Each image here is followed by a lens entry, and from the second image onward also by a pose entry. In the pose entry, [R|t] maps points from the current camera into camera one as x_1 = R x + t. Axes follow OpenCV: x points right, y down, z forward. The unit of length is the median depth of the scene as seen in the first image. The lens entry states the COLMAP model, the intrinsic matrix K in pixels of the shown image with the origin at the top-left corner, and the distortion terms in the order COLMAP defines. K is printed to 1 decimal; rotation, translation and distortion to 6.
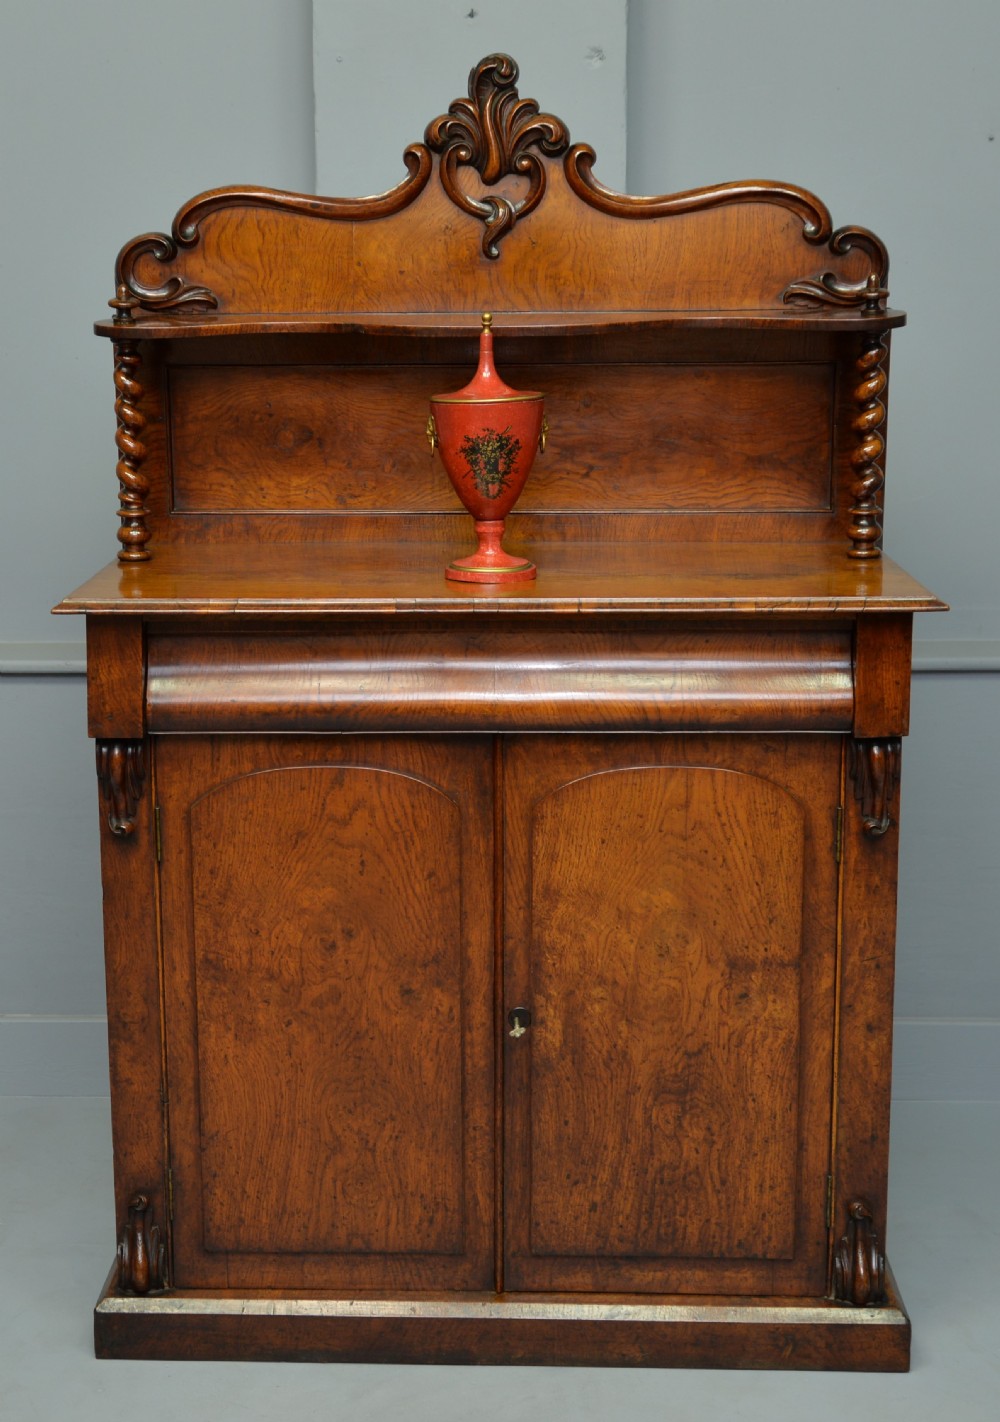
lens RADIAL K [[2255.1, 0, 392.7], [0, 2255.1, 700.5], [0, 0, 1]] dist [0.053466, 0.000000]
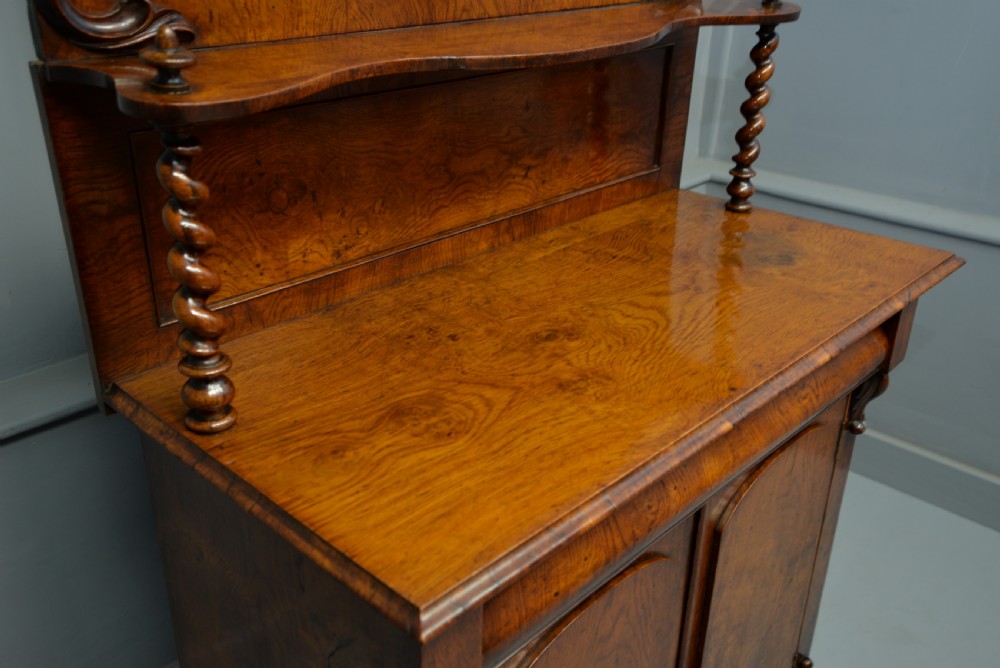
lens RADIAL K [[916.0, 0, 503.8], [0, 916.0, 344.5], [0, 0, 1]] dist [0.032668, 0.000000]
pose [[0.645099, -0.316367, 0.695528, -0.260733], [0.130932, 0.942564, 0.307295, -0.170715], [-0.752798, -0.107169, 0.649469, 0.780021]]
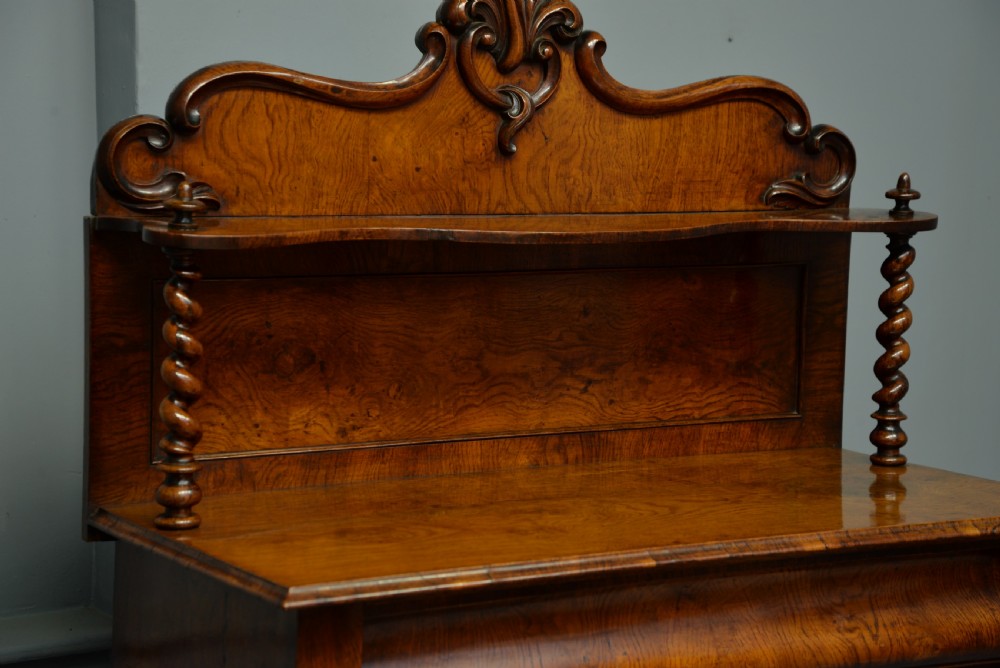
lens RADIAL K [[2234.8, 0, 502.0], [0, 2234.8, 336.9], [0, 0, 1]] dist [0.700442, 0.000000]
pose [[0.826198, -0.034406, 0.562328, -0.484973], [0.091125, 0.993151, -0.073120, -0.062685], [-0.555961, 0.111654, 0.823675, 0.293253]]
